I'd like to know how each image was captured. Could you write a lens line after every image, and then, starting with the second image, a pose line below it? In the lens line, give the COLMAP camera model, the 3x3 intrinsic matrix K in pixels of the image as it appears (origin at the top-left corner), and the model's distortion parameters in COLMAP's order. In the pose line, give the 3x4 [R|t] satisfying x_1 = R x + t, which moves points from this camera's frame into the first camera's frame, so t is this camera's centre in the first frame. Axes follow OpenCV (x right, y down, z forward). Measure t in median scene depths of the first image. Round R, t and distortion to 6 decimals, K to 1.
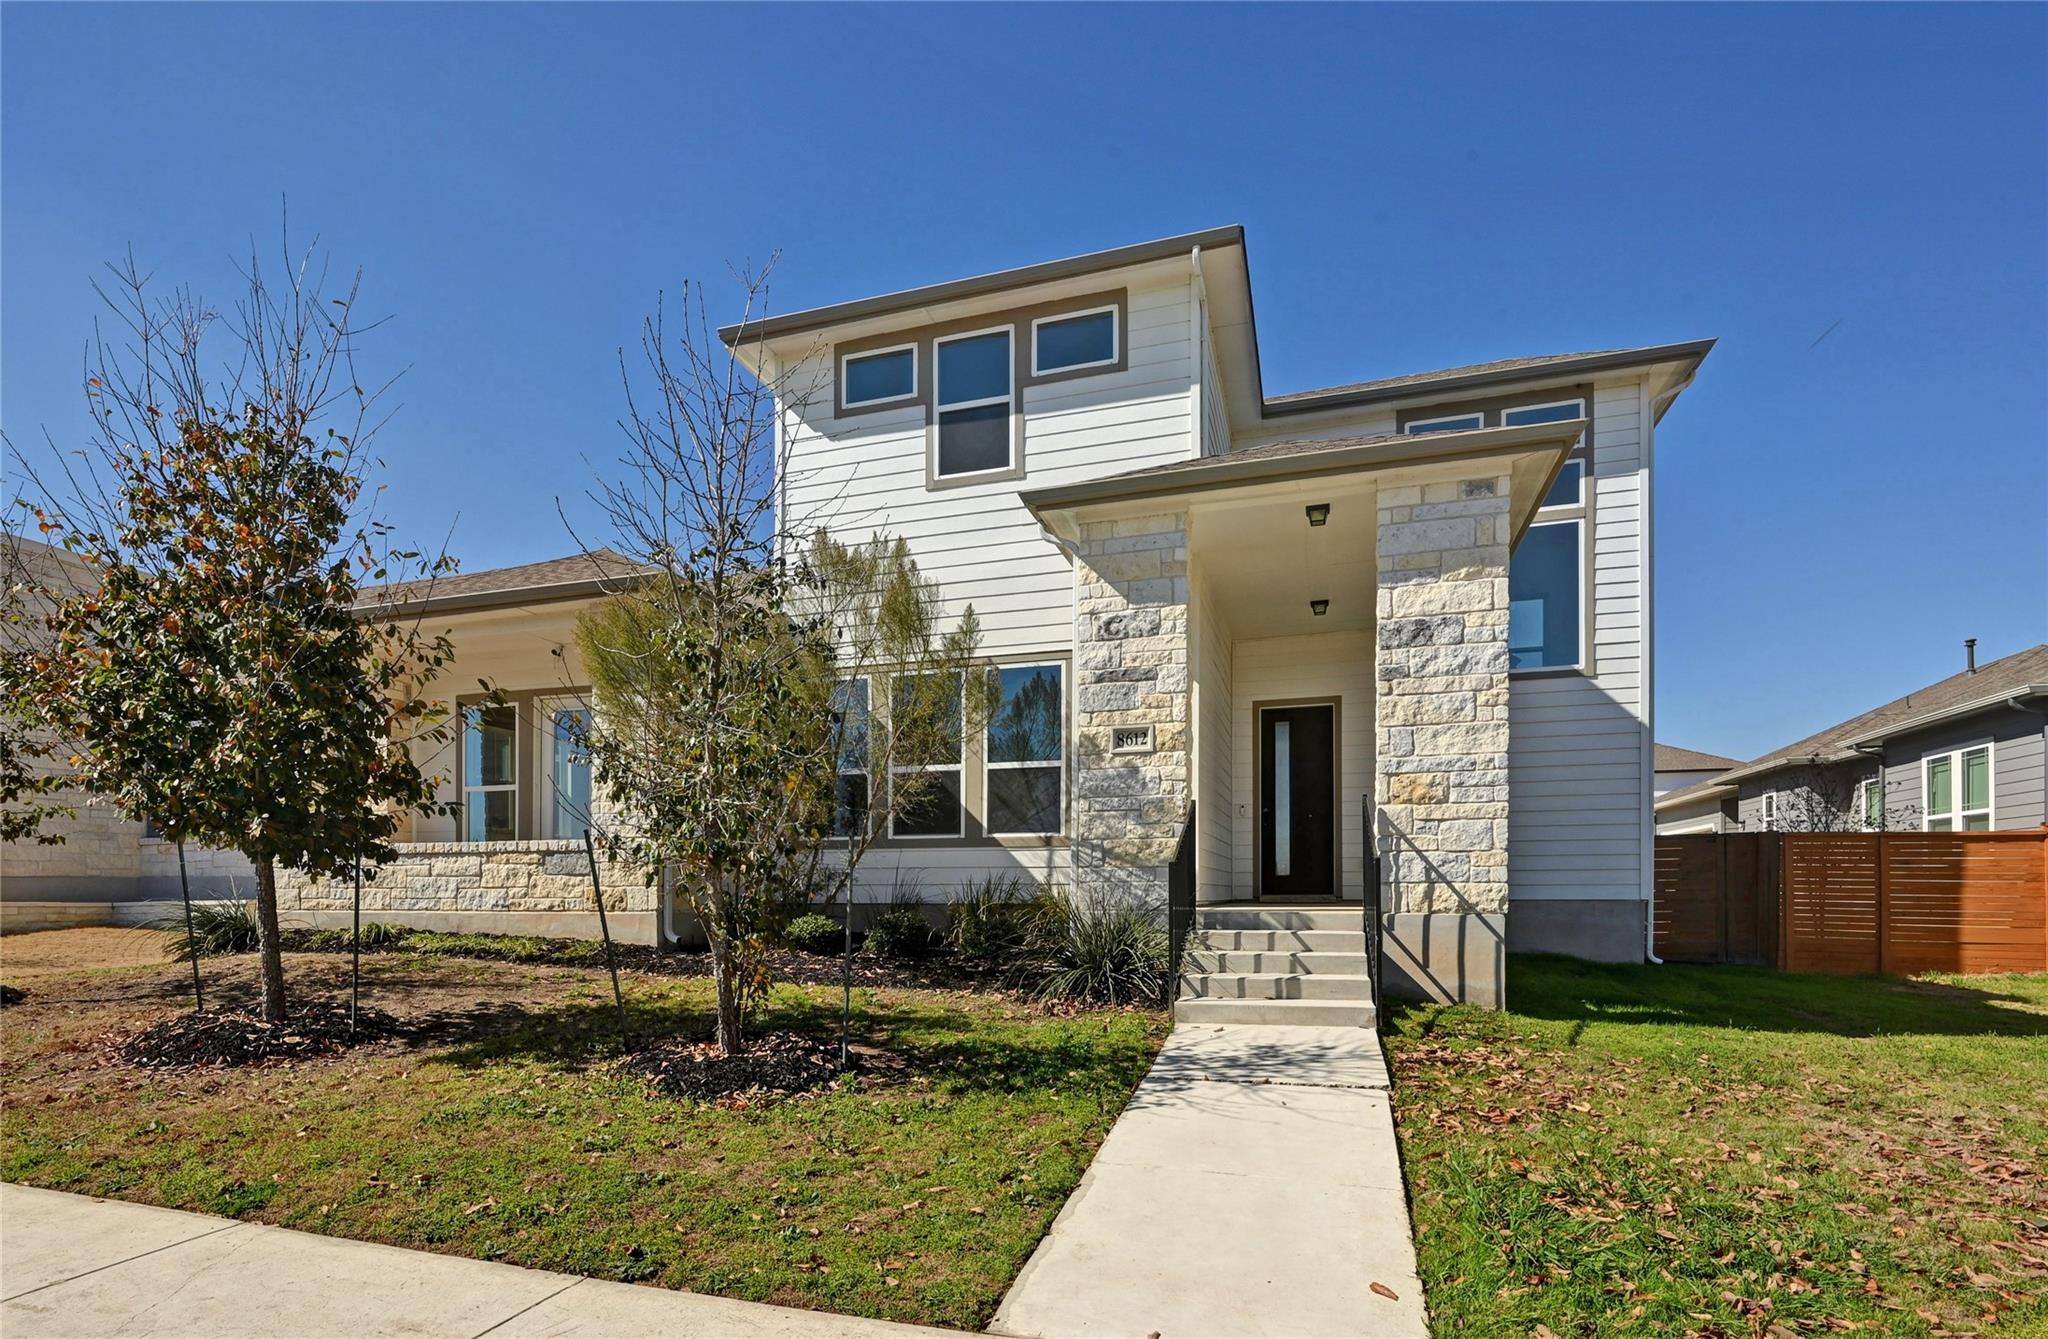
lens RADIAL K [[830.1, 0, 1079.8], [0, 830.1, 628.2], [0, 0, 1]] dist [0.000384, 0.000339]
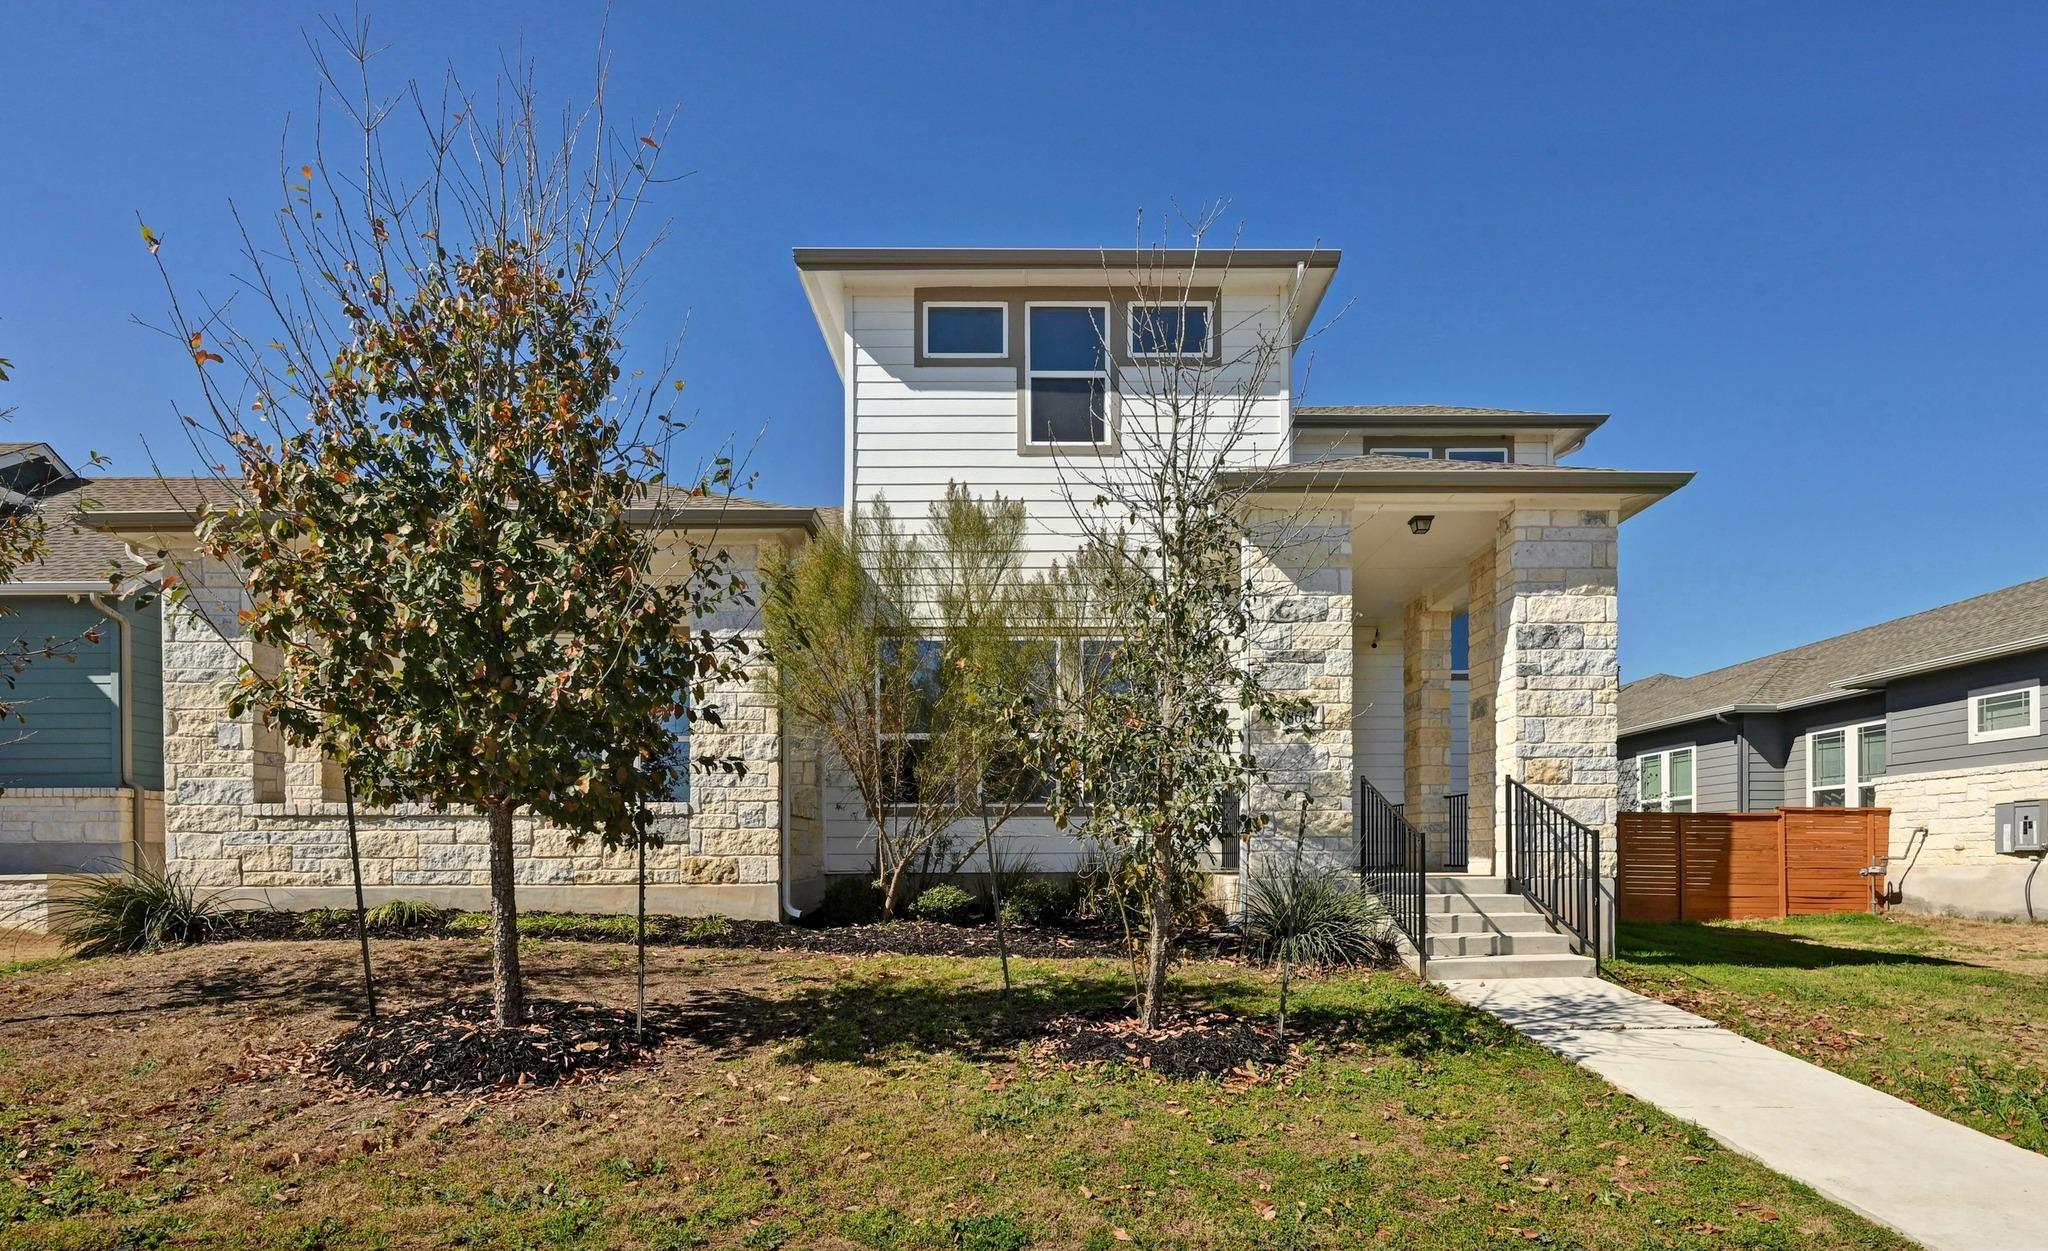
lens RADIAL K [[791.3, 0, 1098.9], [0, 791.3, 617.2], [0, 0, 1]] dist [0.000512, -0.000121]
pose [[0.961931, 0.077717, 0.262010, -0.425745], [-0.080418, 0.996761, -0.000415, 0.025241], [-0.261194, -0.020671, 0.965065, 0.084854]]
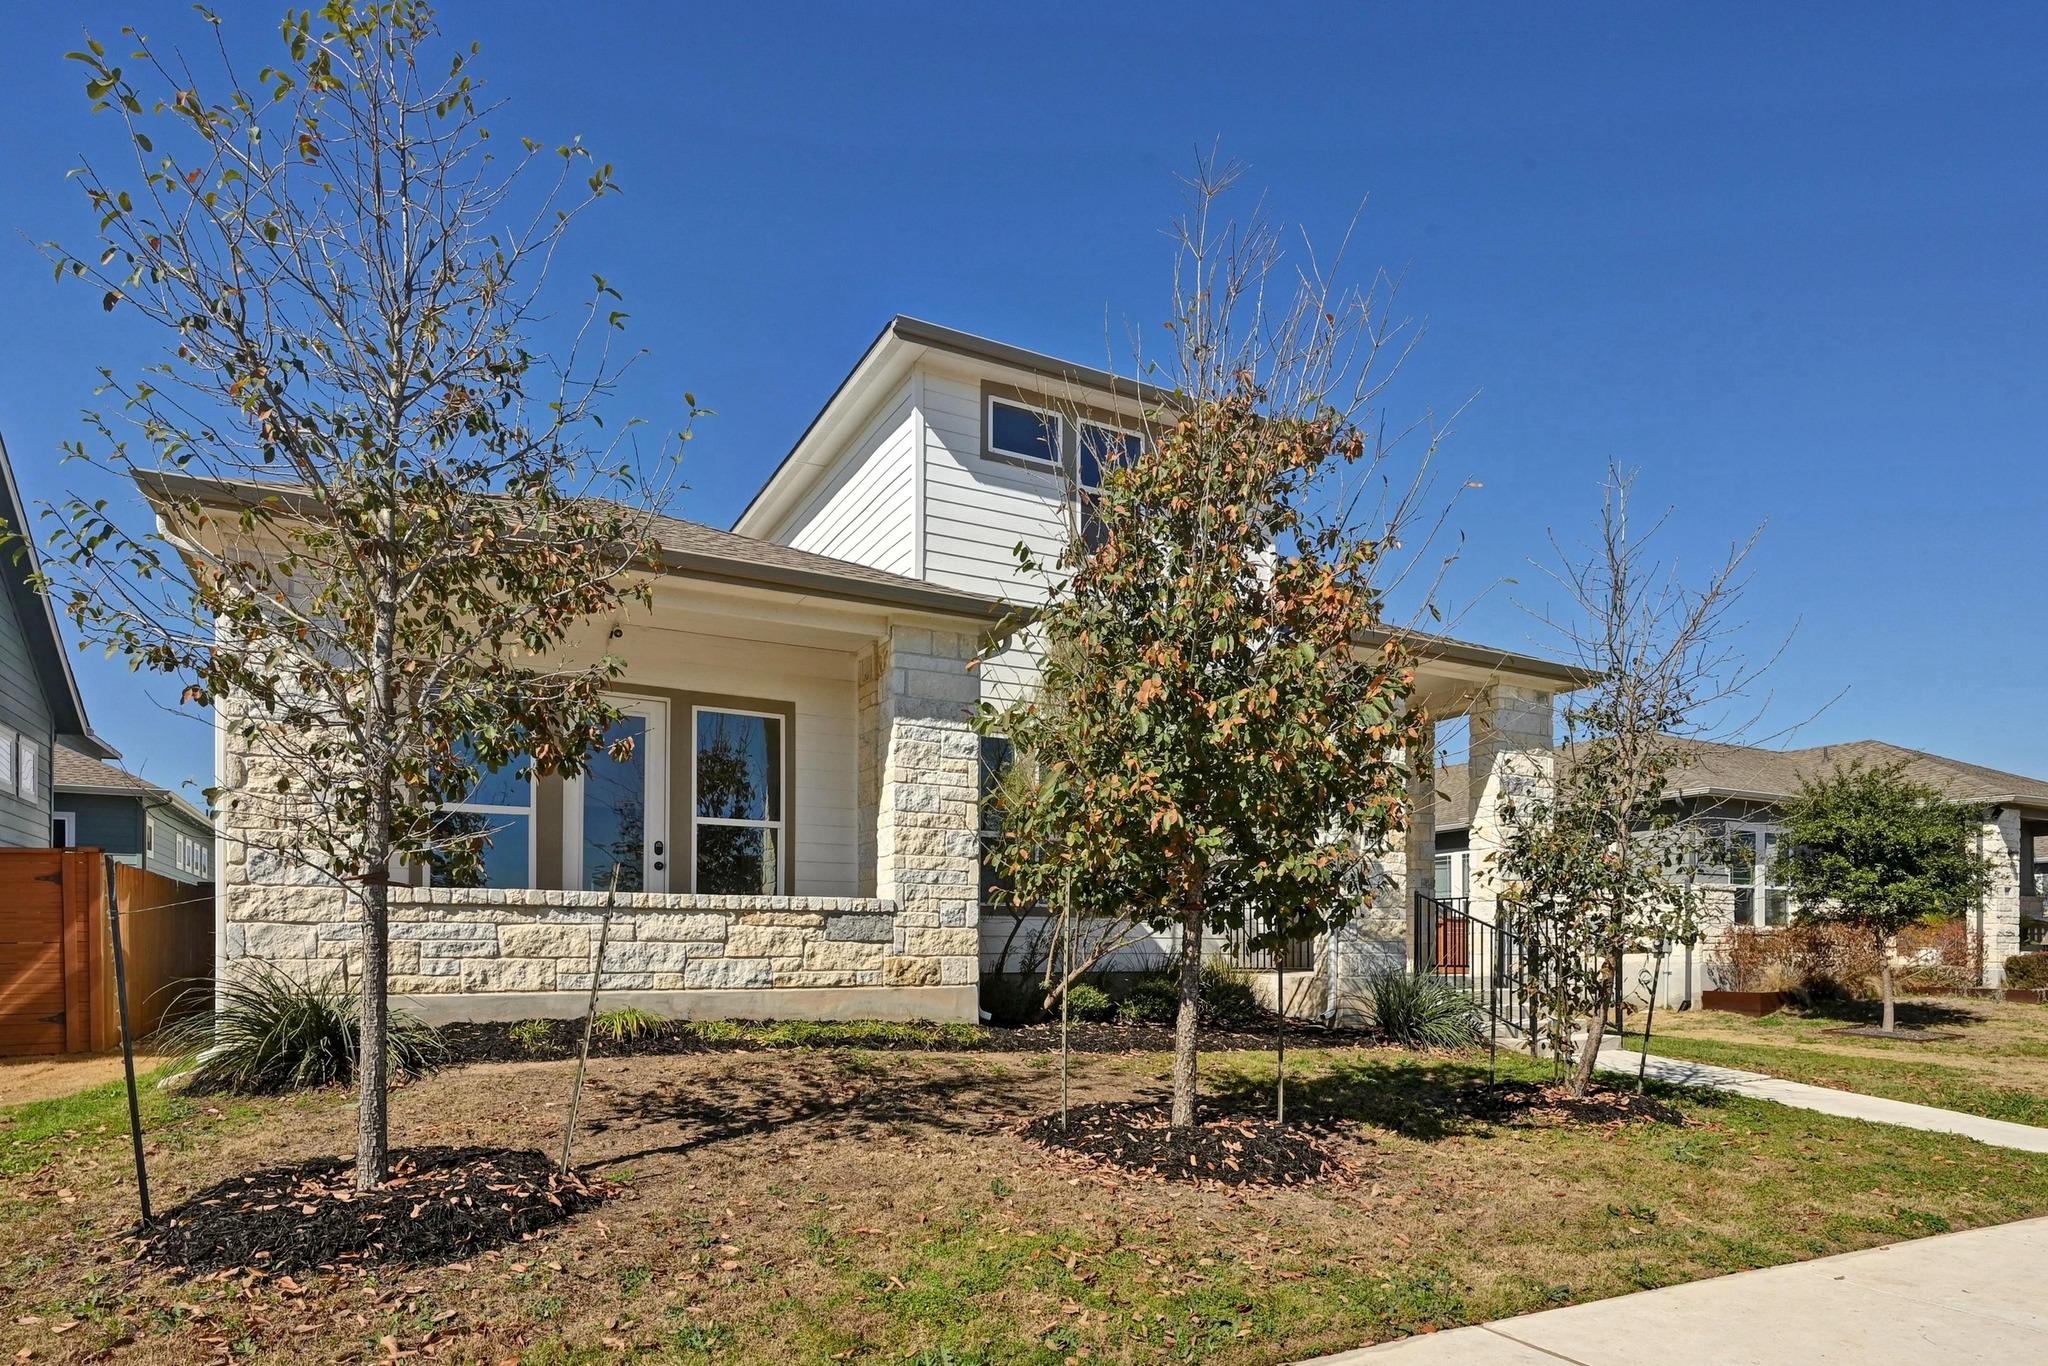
lens RADIAL K [[819.4, 0, 1024.0], [0, 819.4, 683.0], [0, 0, 1]] dist [0.002097, 0.000171]
pose [[0.799276, 0.191661, 0.569583, -1.022105], [-0.181893, 0.980478, -0.074680, 0.082346], [-0.572777, -0.043913, 0.818534, 0.271752]]
